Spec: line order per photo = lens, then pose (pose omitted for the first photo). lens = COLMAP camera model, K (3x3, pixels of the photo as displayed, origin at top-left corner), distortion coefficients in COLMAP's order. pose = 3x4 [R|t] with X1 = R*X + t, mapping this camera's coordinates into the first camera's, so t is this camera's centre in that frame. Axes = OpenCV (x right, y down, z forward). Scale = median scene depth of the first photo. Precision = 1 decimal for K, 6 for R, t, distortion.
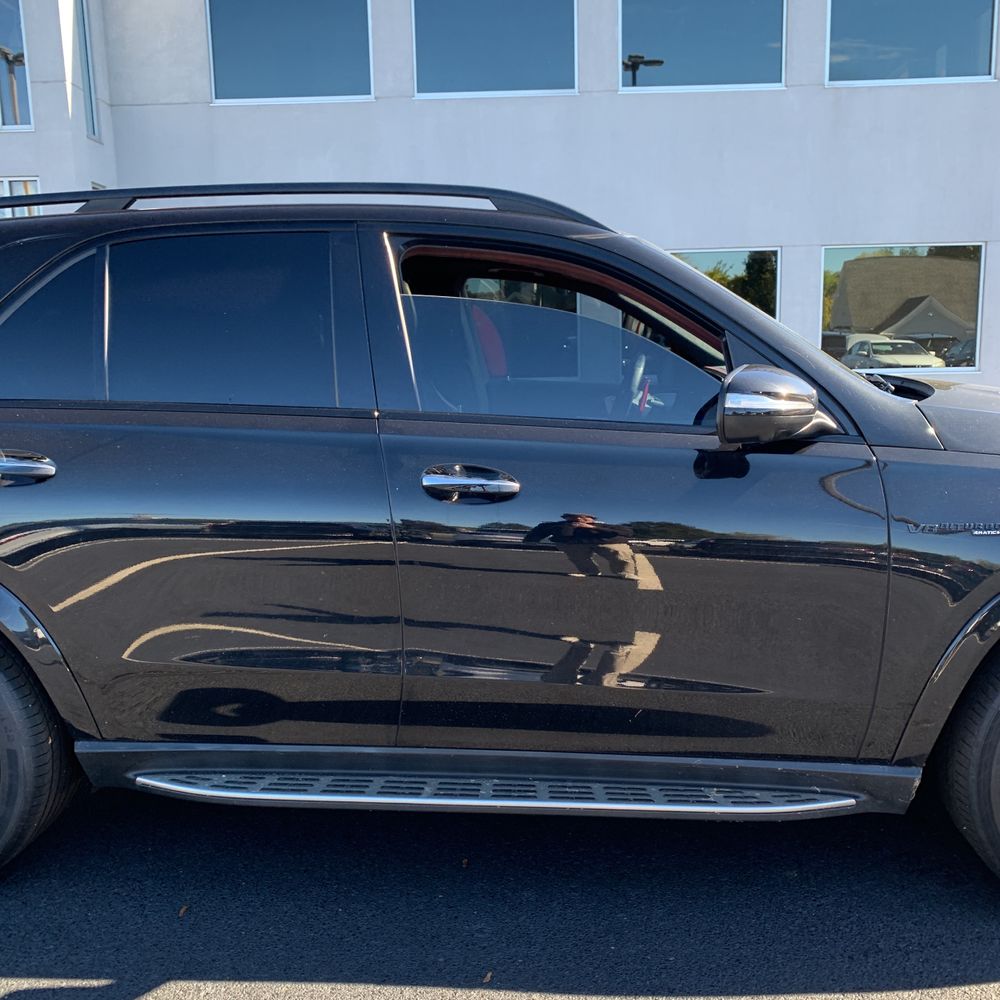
lens RADIAL K [[1052.7, 0, 533.4], [0, 1052.7, 498.2], [0, 0, 1]] dist [-0.020362, 0.020423]
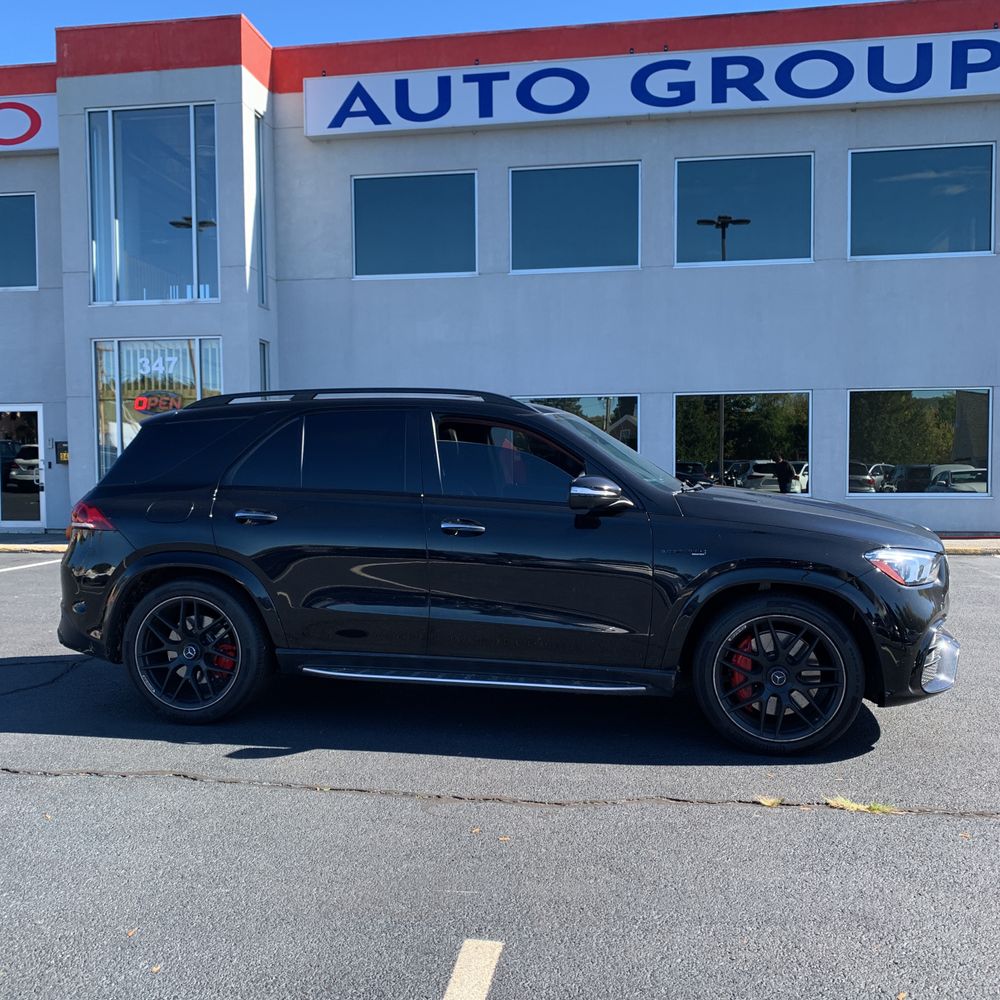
lens RADIAL K [[1071.4, 0, 530.0], [0, 1071.4, 500.8], [0, 0, 1]] dist [0.014991, 0.002148]
pose [[0.992841, 0.017984, -0.118083, 0.118211], [-0.031560, 0.992965, -0.114128, 0.062849], [0.115200, 0.117038, 0.986423, -0.409881]]
